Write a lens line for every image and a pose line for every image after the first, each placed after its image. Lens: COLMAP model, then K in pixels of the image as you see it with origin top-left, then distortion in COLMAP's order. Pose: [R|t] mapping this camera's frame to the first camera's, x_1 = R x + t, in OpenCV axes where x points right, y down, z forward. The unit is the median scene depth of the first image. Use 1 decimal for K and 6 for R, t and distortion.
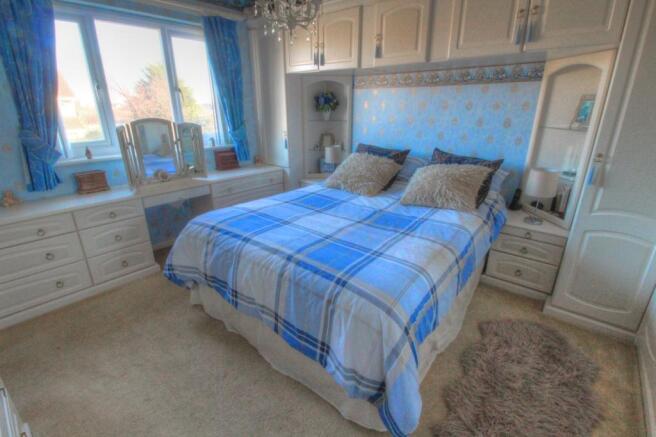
lens RADIAL K [[301.8, 0, 328.0], [0, 301.8, 218.5], [0, 0, 1]] dist [-0.000058, -0.011106]
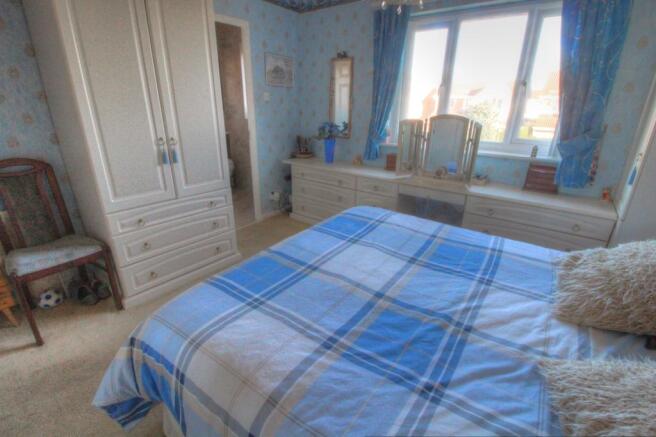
lens RADIAL K [[301.8, 0, 328.0], [0, 301.8, 218.5], [0, 0, 1]] dist [-0.000058, -0.011106]
pose [[0.040015, 0.350289, -0.935787, 0.525331], [-0.349223, 0.882377, 0.315363, -0.237505], [0.936185, 0.314178, 0.157637, 0.668509]]
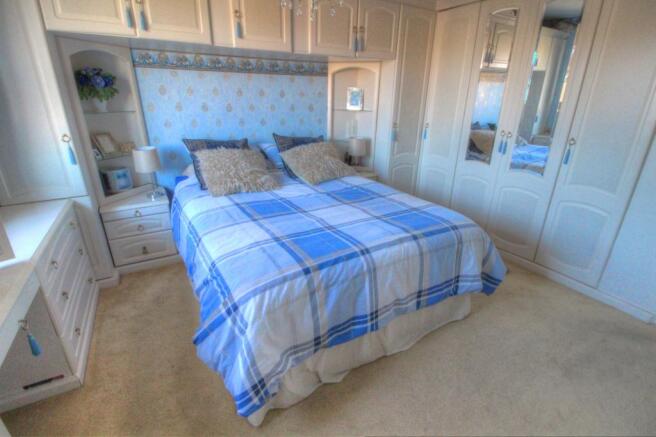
lens RADIAL K [[301.8, 0, 328.0], [0, 301.8, 218.5], [0, 0, 1]] dist [-0.000058, -0.011106]
pose [[0.341438, -0.344868, 0.874349, -0.768600], [0.309452, 0.919636, 0.241888, -0.192022], [-0.887502, 0.187979, 0.420719, 0.538263]]
